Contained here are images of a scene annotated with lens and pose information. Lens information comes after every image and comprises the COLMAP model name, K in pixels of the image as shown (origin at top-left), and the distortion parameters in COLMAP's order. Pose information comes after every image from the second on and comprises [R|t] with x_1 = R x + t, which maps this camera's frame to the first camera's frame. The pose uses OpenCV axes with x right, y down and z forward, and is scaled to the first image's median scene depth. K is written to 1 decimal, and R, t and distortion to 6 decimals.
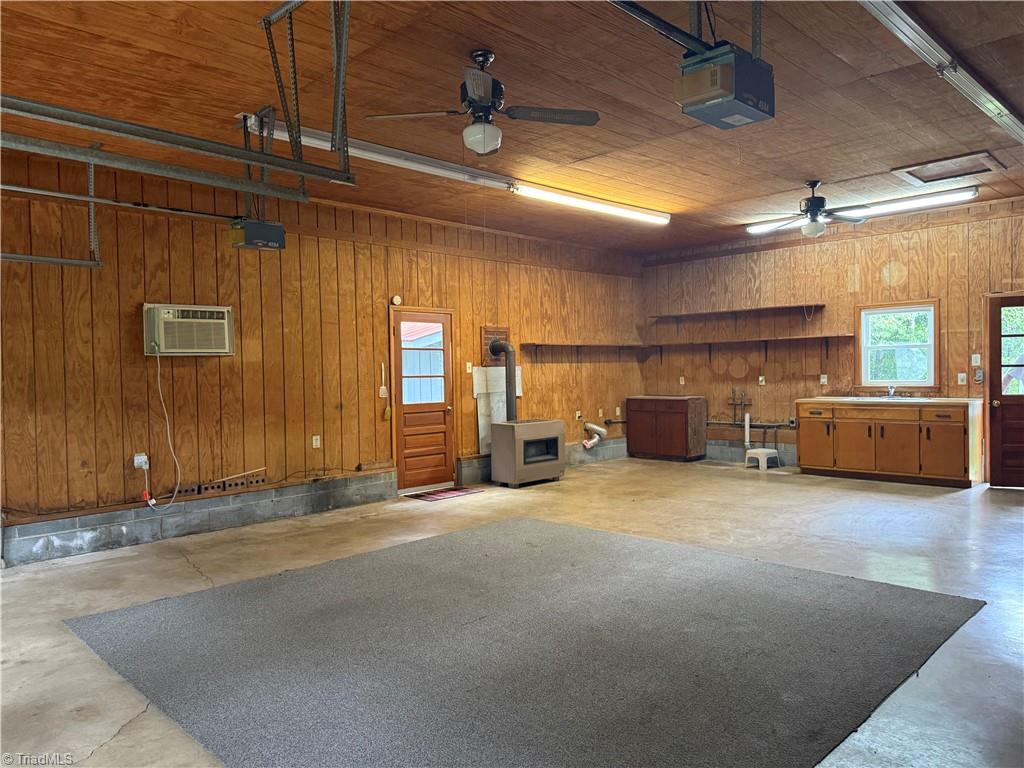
lens RADIAL K [[725.4, 0, 508.5], [0, 725.4, 378.5], [0, 0, 1]] dist [0.046473, -0.038105]
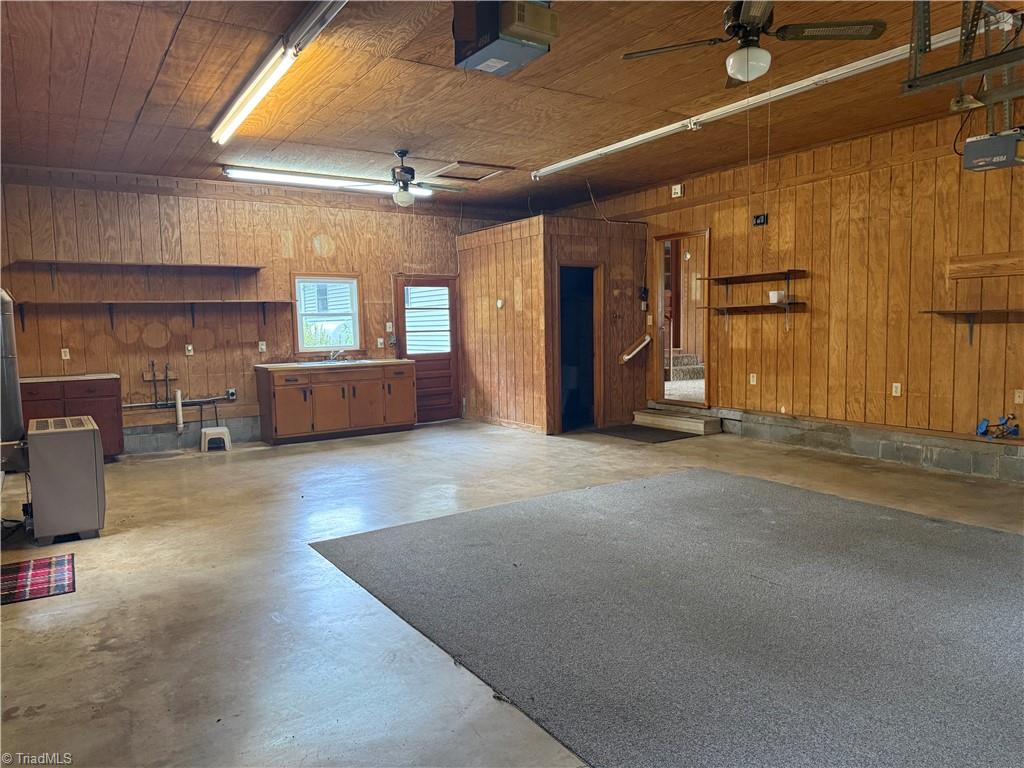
lens RADIAL K [[725.4, 0, 515.5], [0, 725.4, 386.1], [0, 0, 1]] dist [0.046473, -0.038105]
pose [[0.185625, -0.066807, 0.980347, -0.456463], [0.031391, 0.997580, 0.062038, 0.004122], [-0.982119, 0.019258, 0.187273, 0.503400]]
